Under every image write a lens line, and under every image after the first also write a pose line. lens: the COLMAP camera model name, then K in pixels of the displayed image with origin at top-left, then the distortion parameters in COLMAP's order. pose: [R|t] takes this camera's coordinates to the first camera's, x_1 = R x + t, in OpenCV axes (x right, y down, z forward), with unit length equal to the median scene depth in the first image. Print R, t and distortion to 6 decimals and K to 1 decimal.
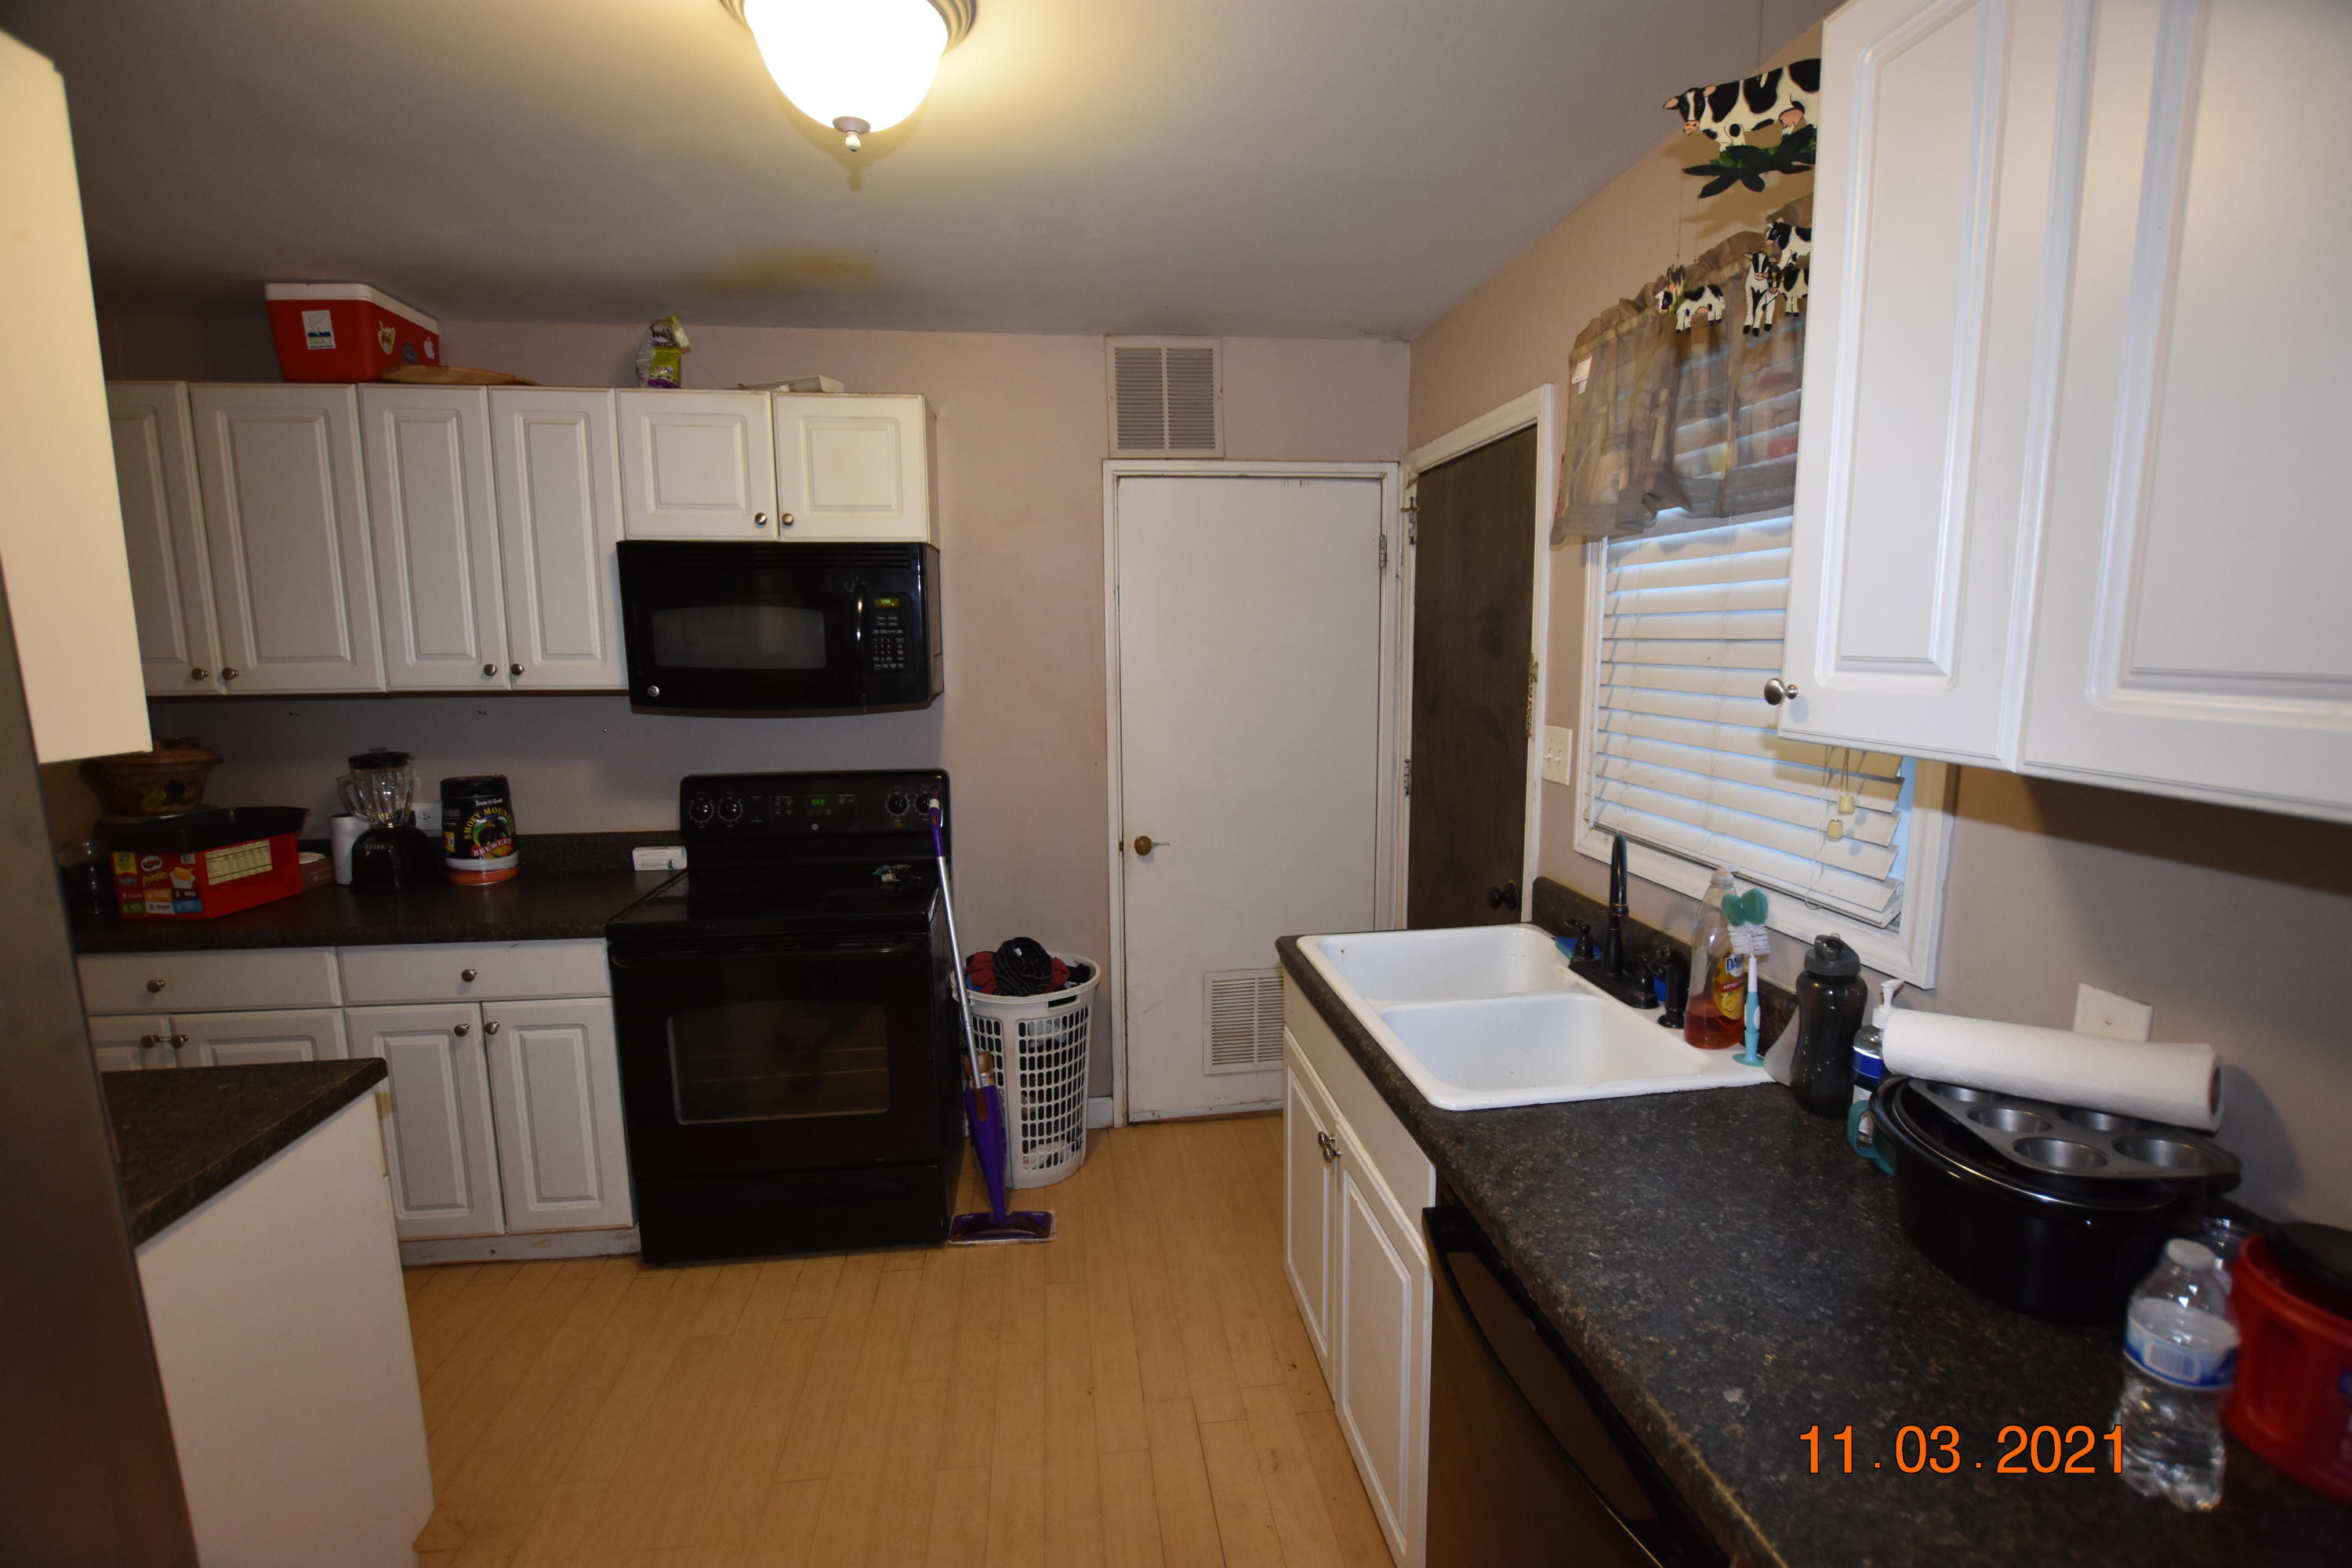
lens RADIAL K [[1027.1, 0, 1176.0], [0, 1027.1, 784.0], [0, 0, 1]] dist [-0.041209, 0.000148]
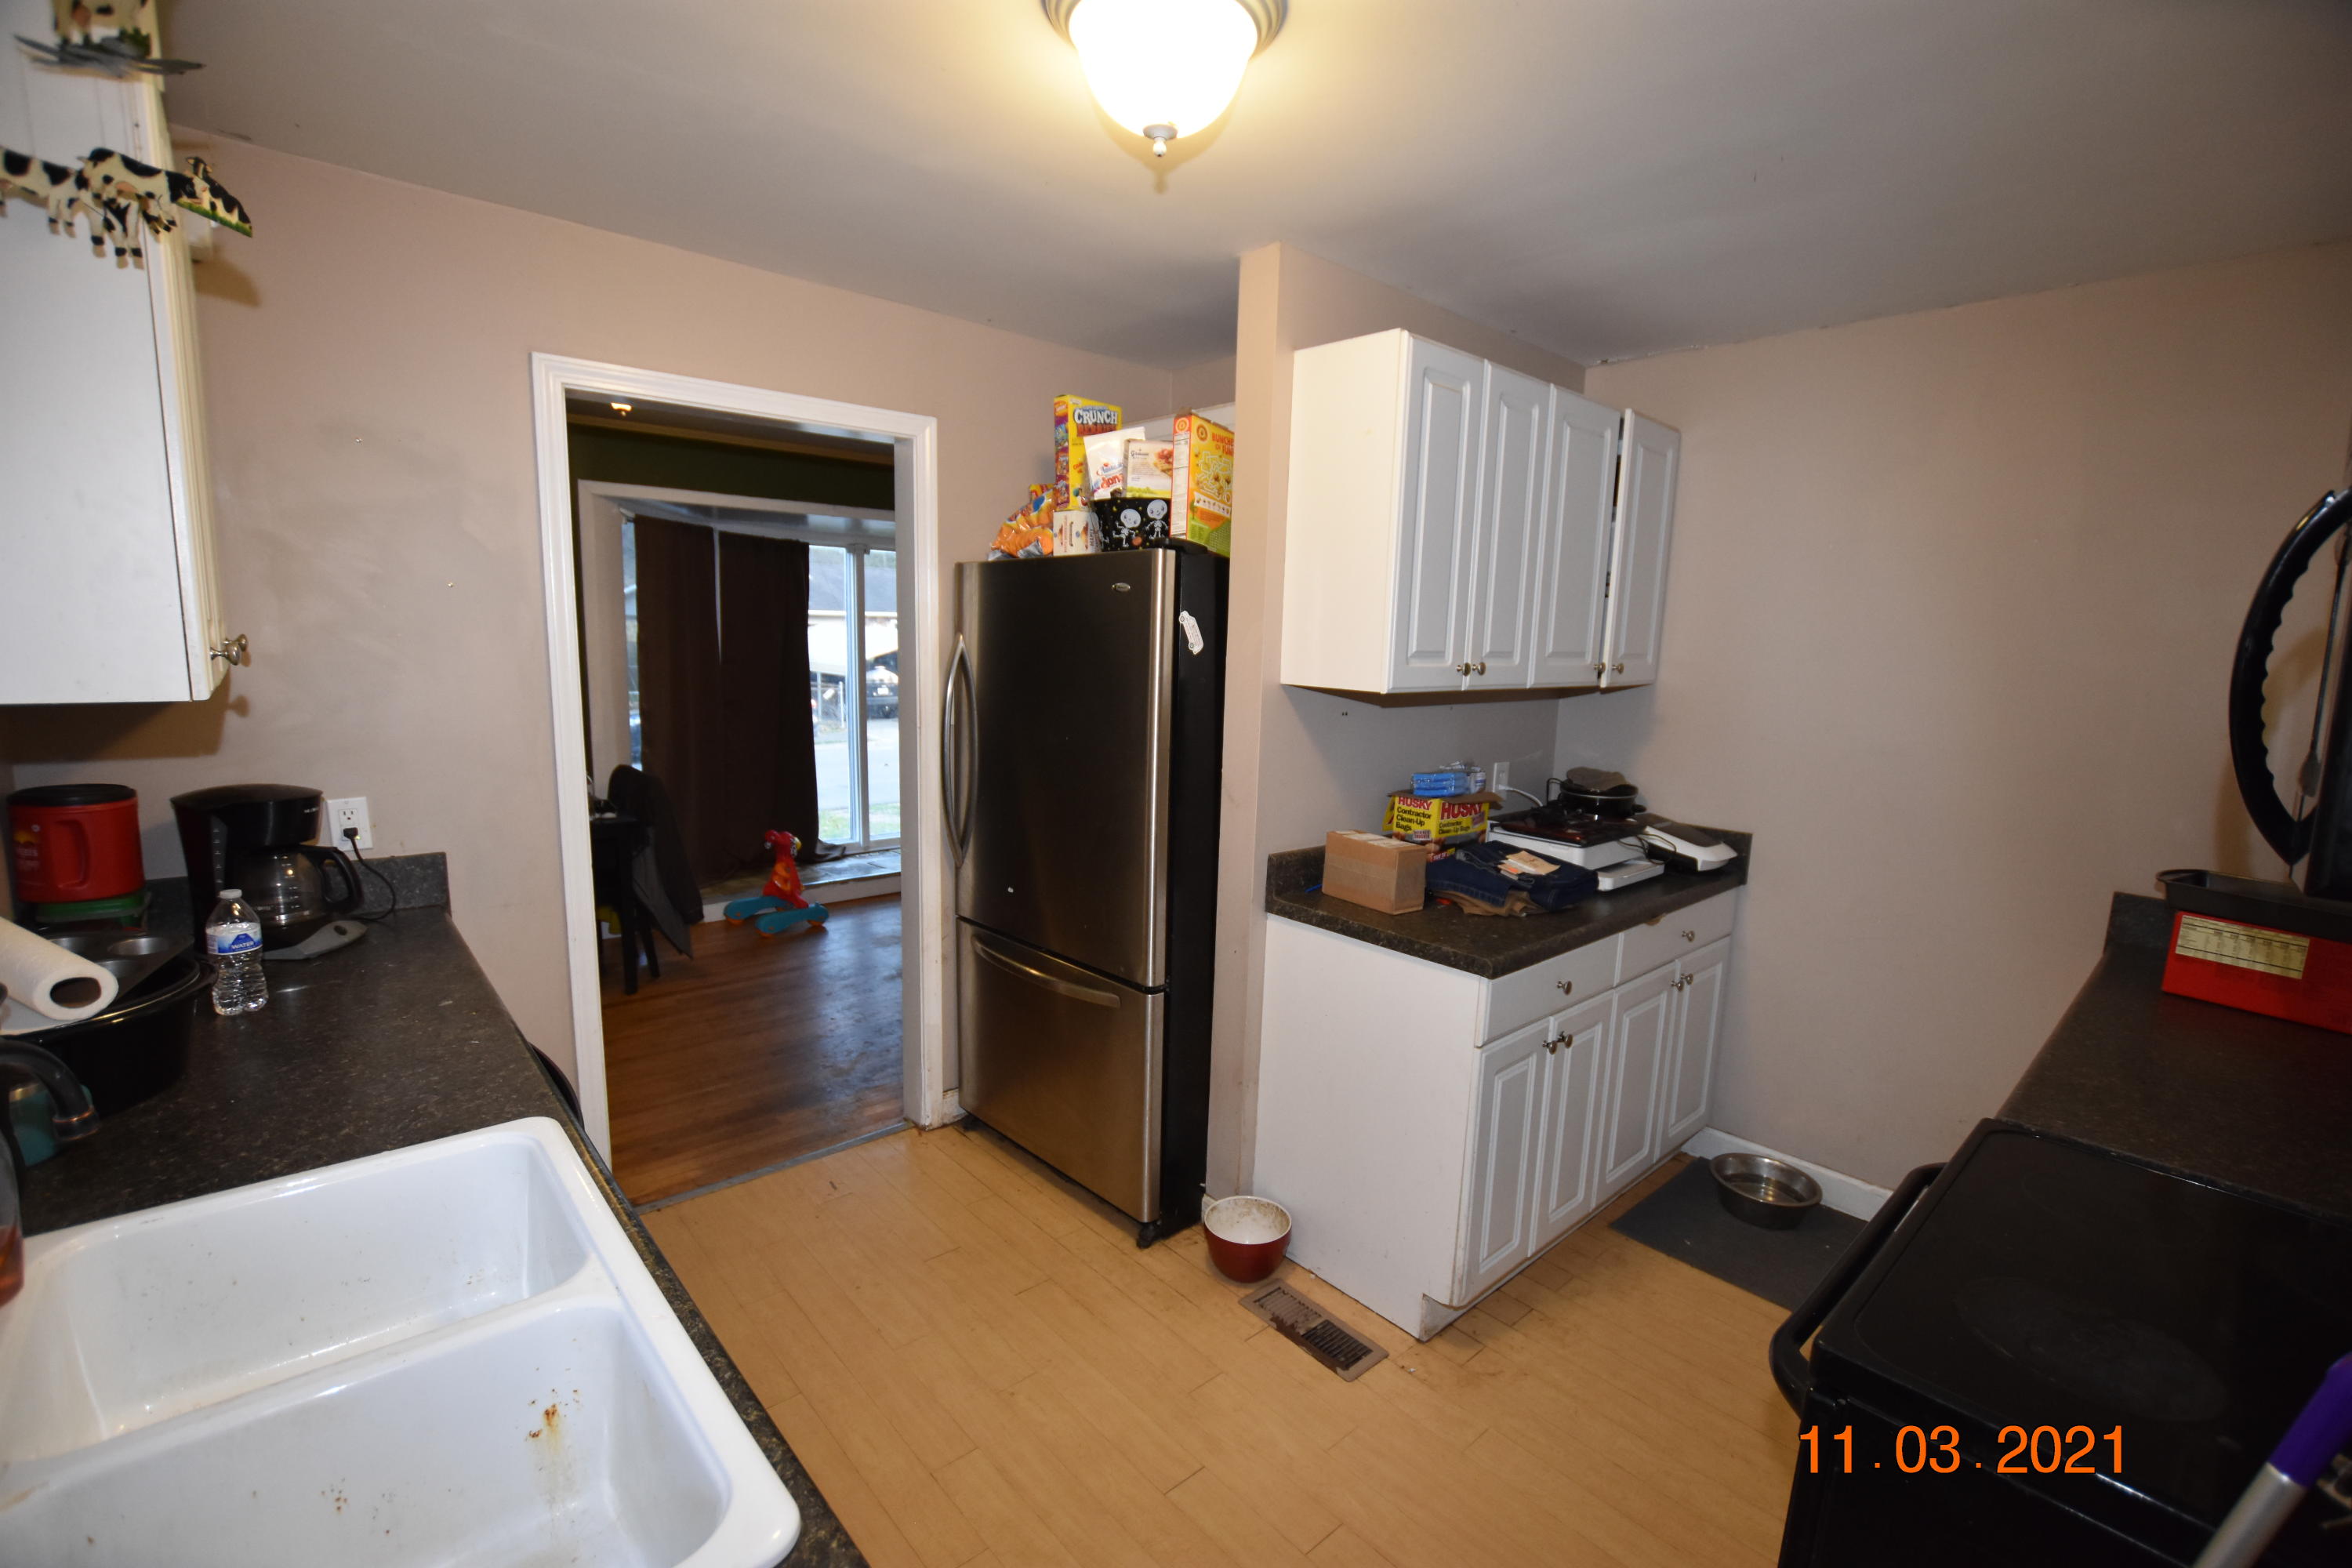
lens RADIAL K [[1027.1, 0, 1176.0], [0, 1027.1, 784.0], [0, 0, 1]] dist [-0.041209, 0.000148]
pose [[-0.822236, 0.062587, -0.565695, 0.294493], [-0.106338, 0.959540, 0.260721, -0.279121], [0.559125, 0.274529, -0.782313, 1.993456]]
